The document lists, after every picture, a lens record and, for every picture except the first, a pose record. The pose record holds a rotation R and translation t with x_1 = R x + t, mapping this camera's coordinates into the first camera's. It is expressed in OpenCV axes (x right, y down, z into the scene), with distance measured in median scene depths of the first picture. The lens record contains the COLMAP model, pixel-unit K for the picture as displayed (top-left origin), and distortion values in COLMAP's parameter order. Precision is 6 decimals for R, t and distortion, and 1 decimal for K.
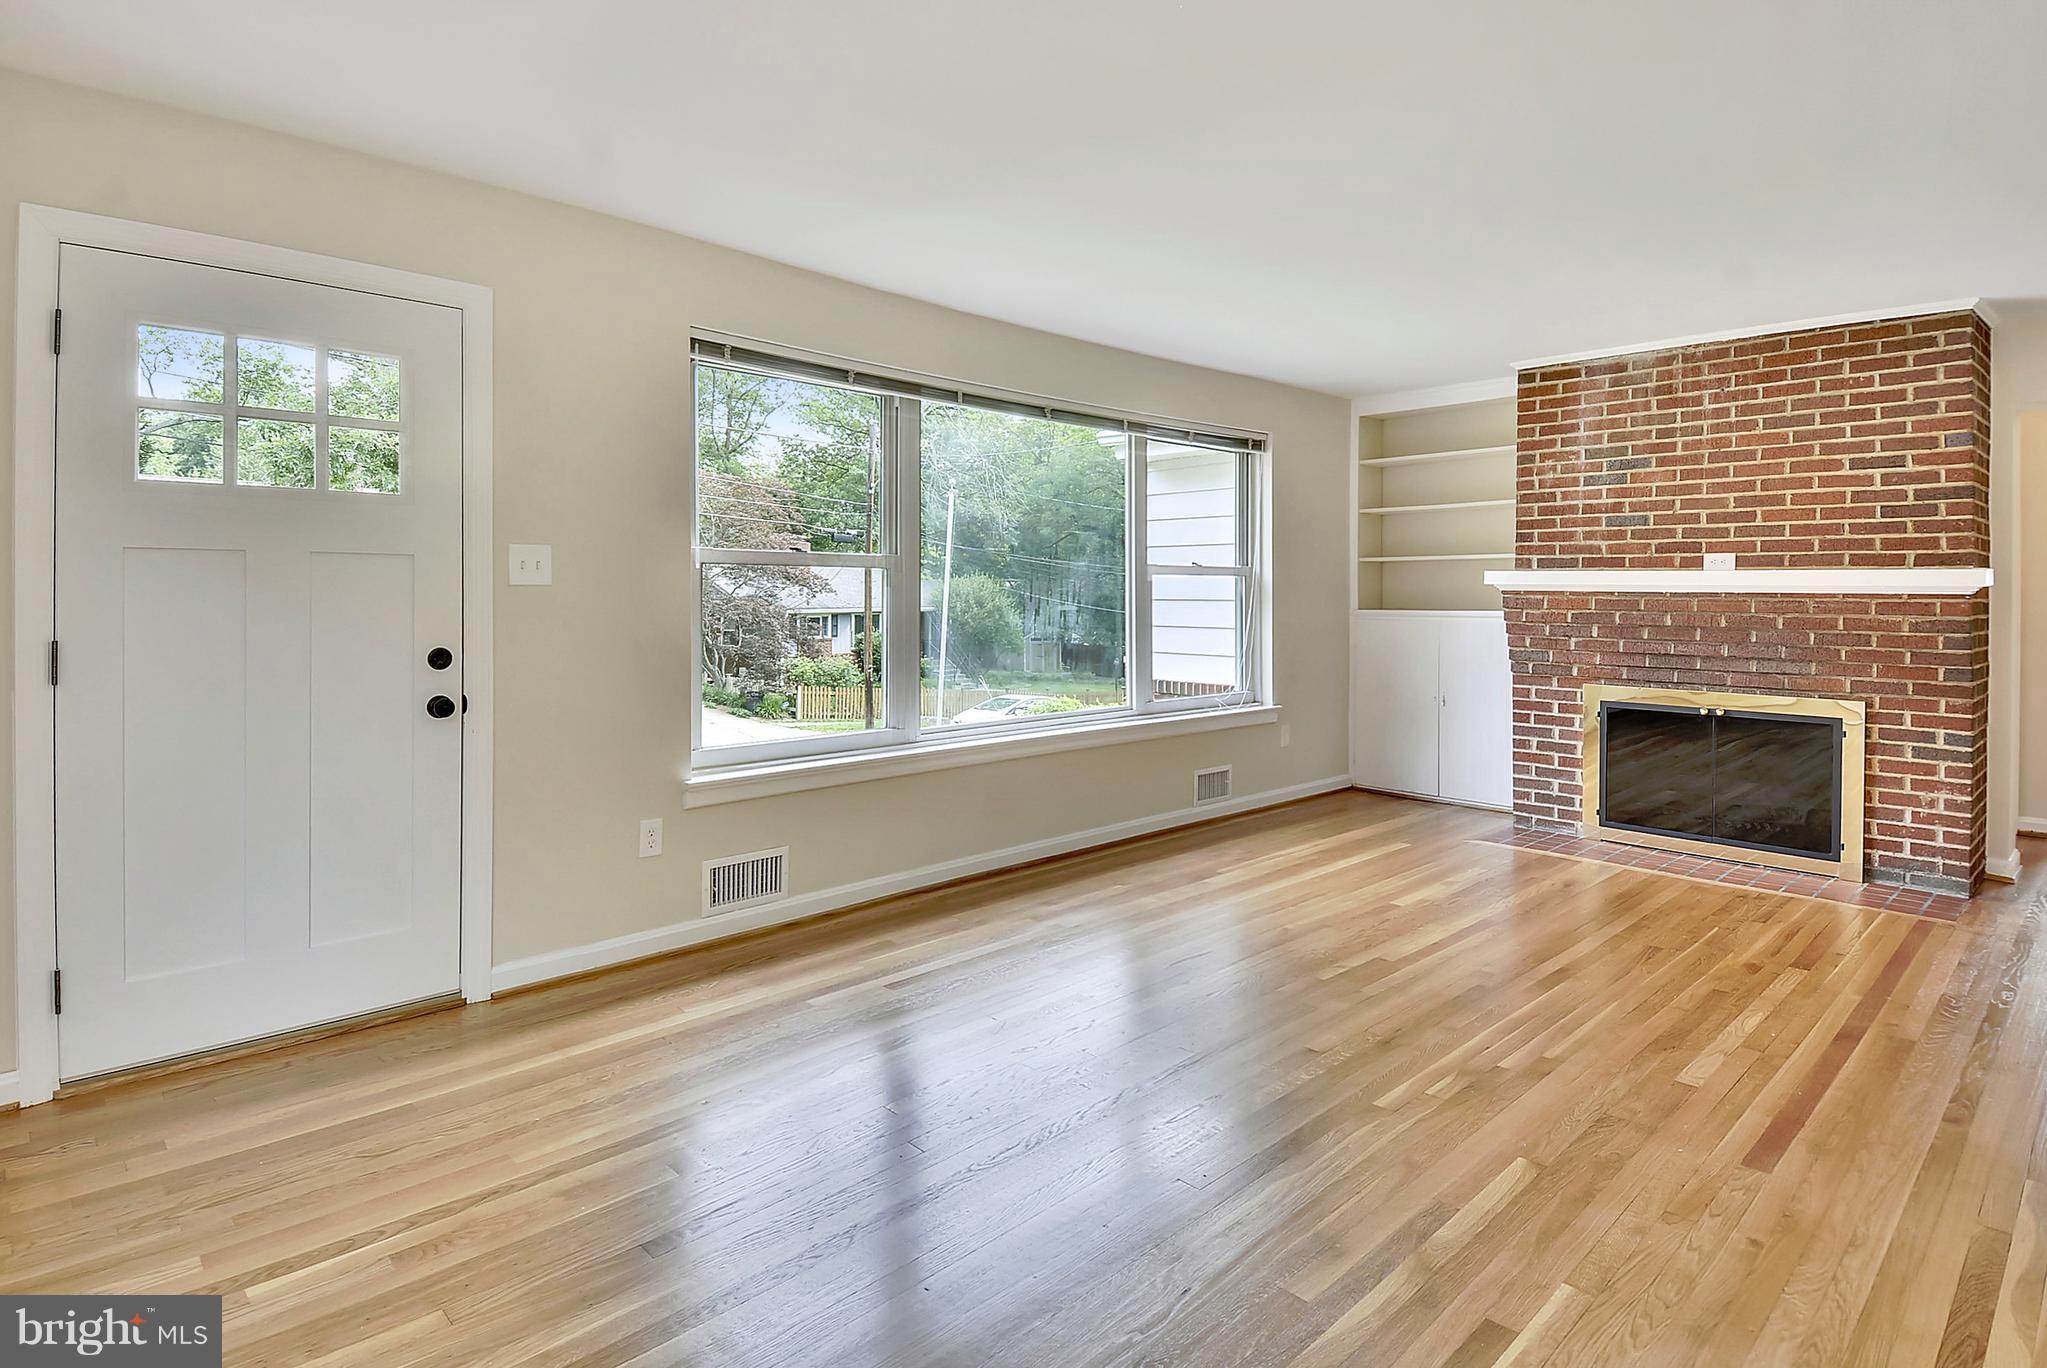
lens RADIAL K [[1096.8, 0, 1022.3], [0, 1096.8, 601.3], [0, 0, 1]] dist [0.025941, -0.032505]
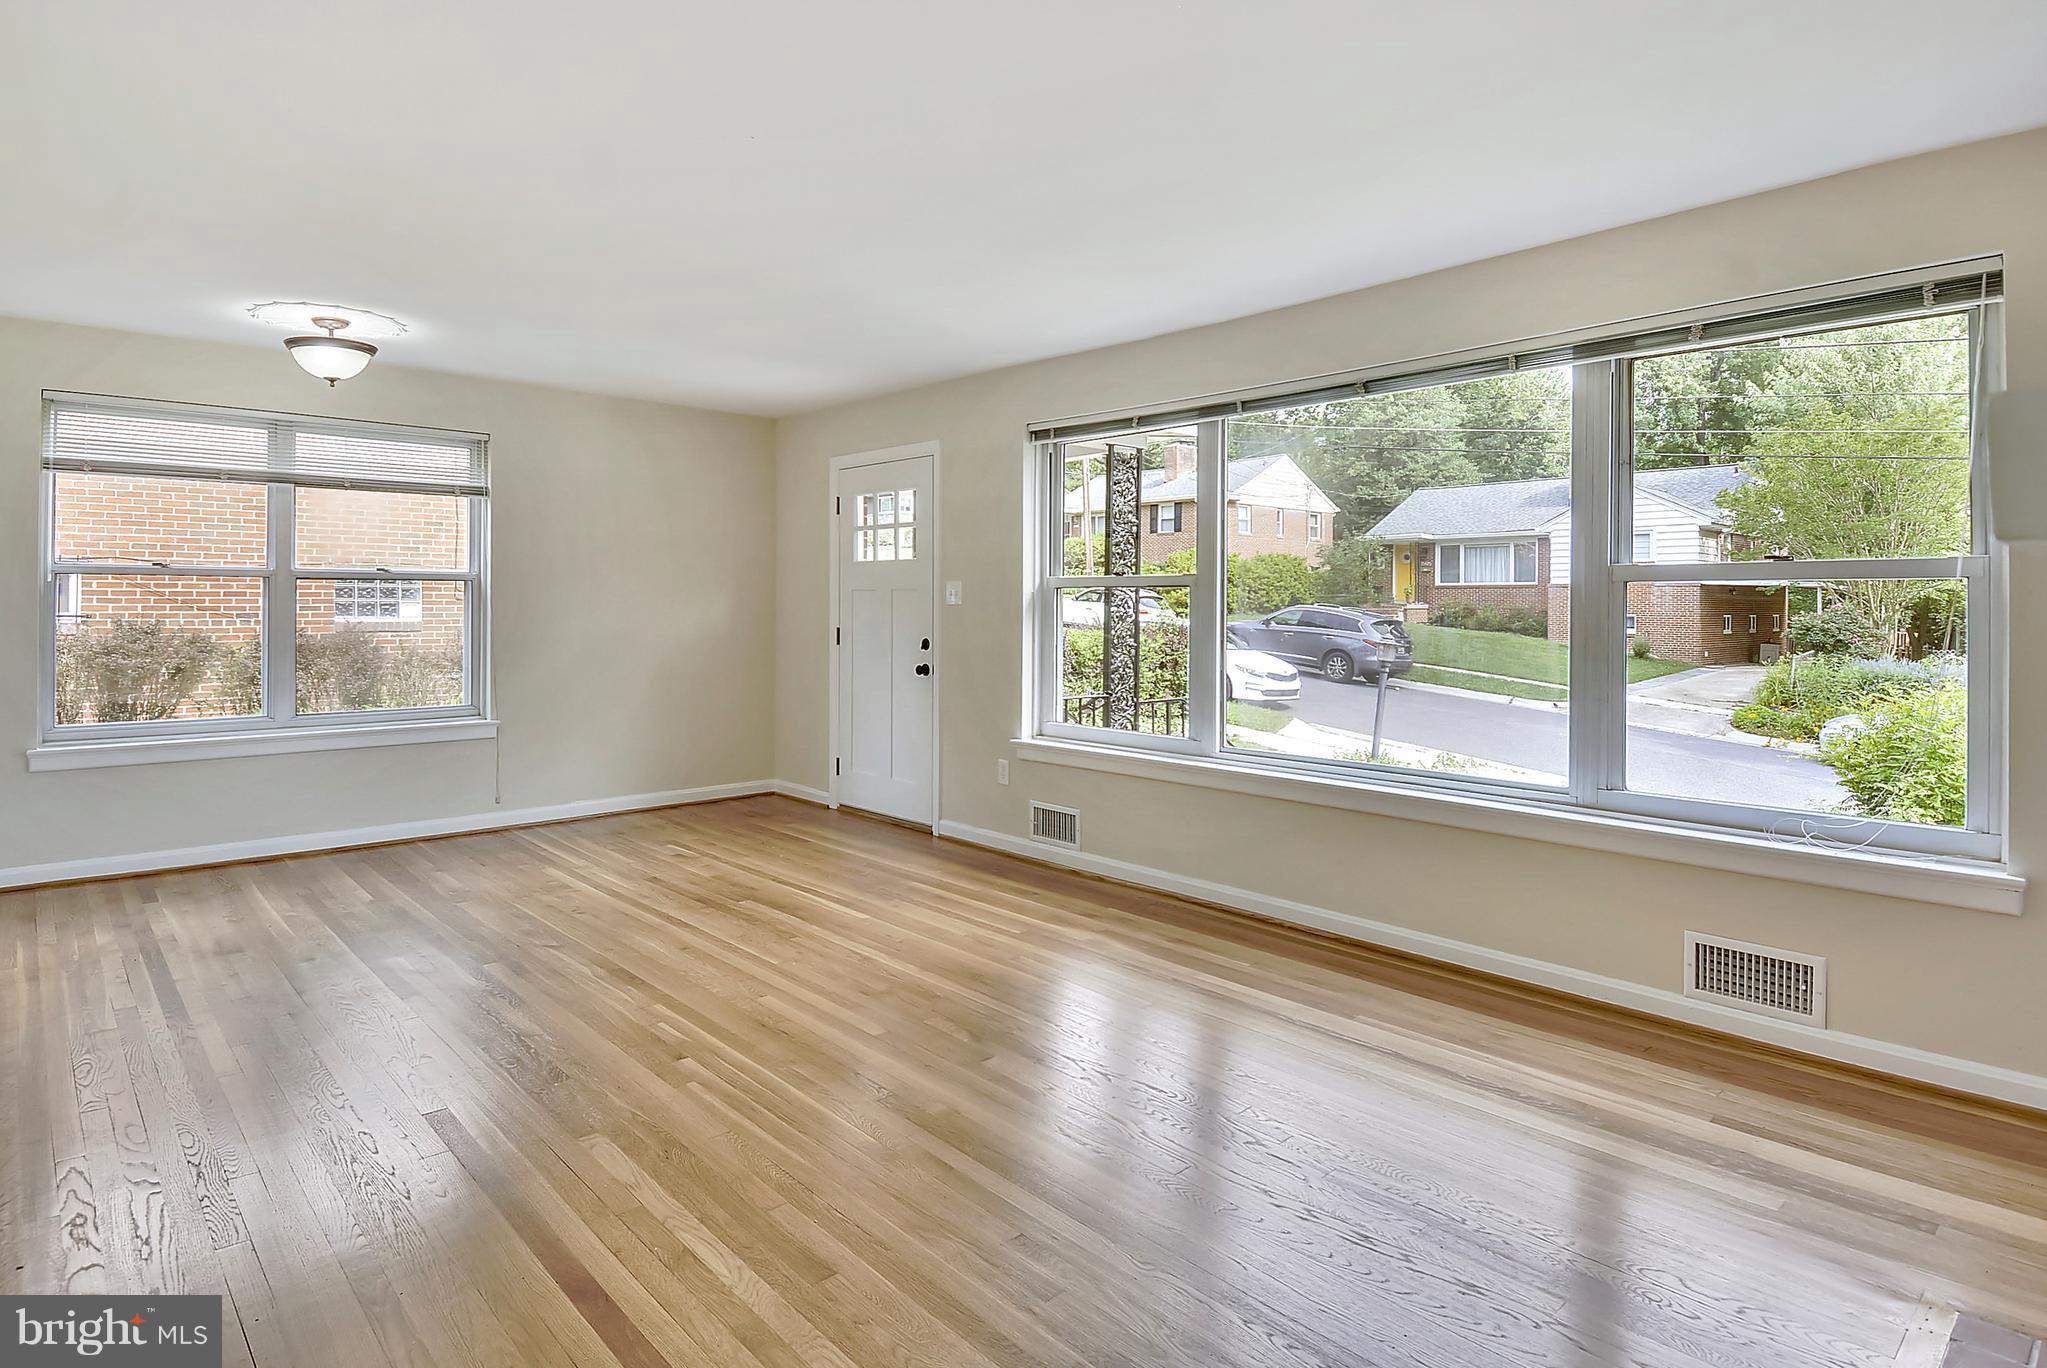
lens RADIAL K [[1079.7, 0, 1013.1], [0, 1079.7, 631.7], [0, 0, 1]] dist [0.026949, -0.034568]
pose [[-0.020493, 0.023866, -0.999505, 0.814383], [-0.012388, 0.999632, 0.024123, -0.009785], [0.999713, 0.012877, -0.020190, 0.741985]]
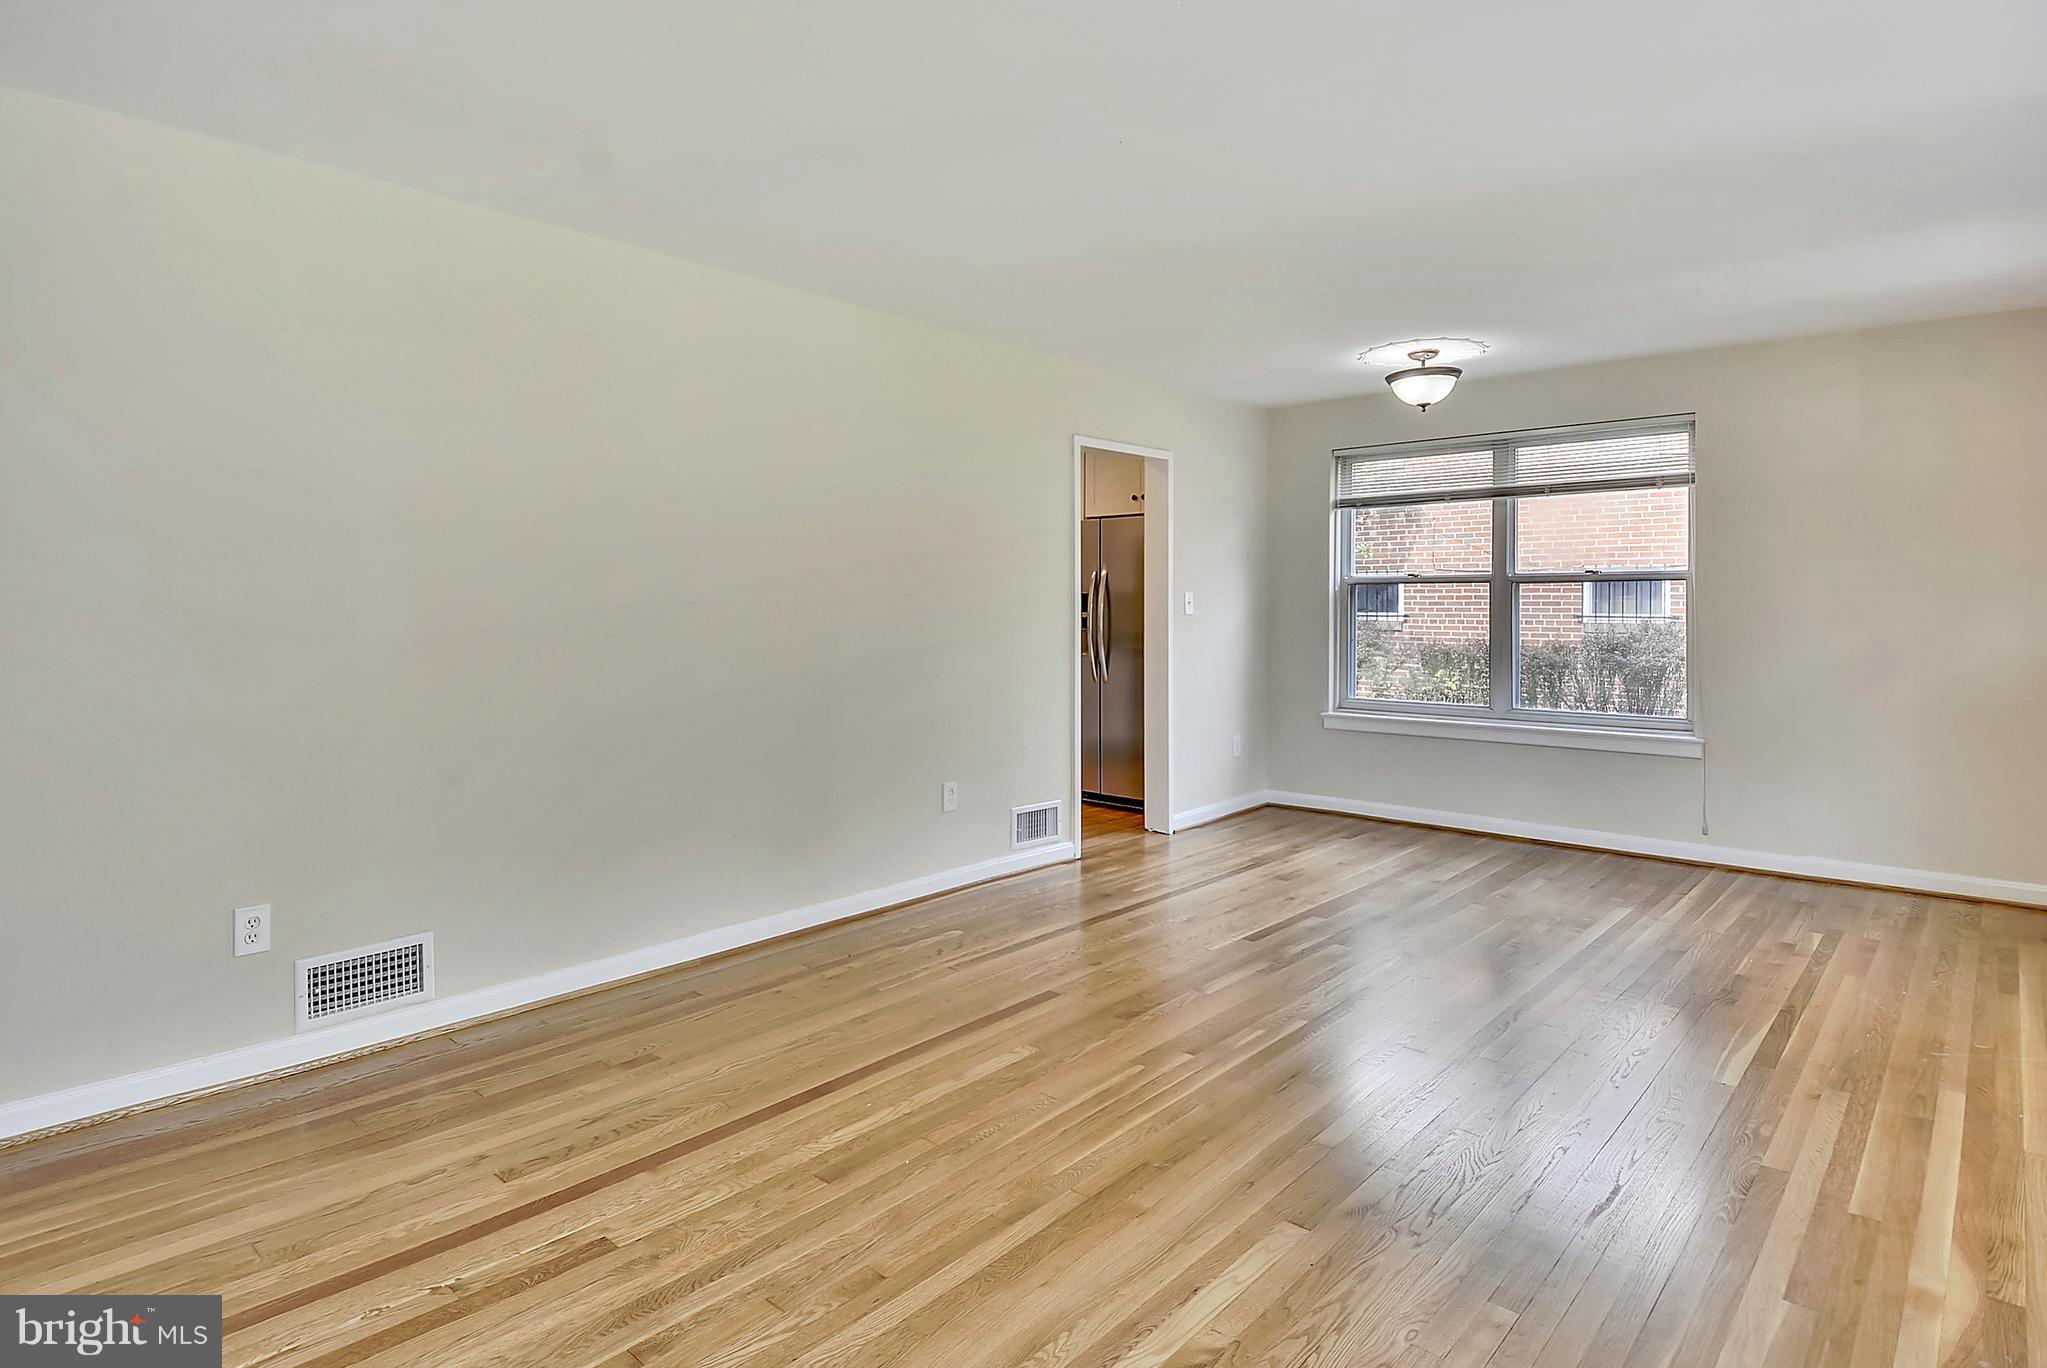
lens RADIAL K [[1096.8, 0, 1022.3], [0, 1096.8, 601.3], [0, 0, 1]] dist [0.025941, -0.032505]
pose [[-0.996577, 0.001045, -0.082659, 0.380879], [0.000916, 0.999998, 0.001597, -0.009655], [0.082660, 0.001515, -0.996577, 1.139880]]
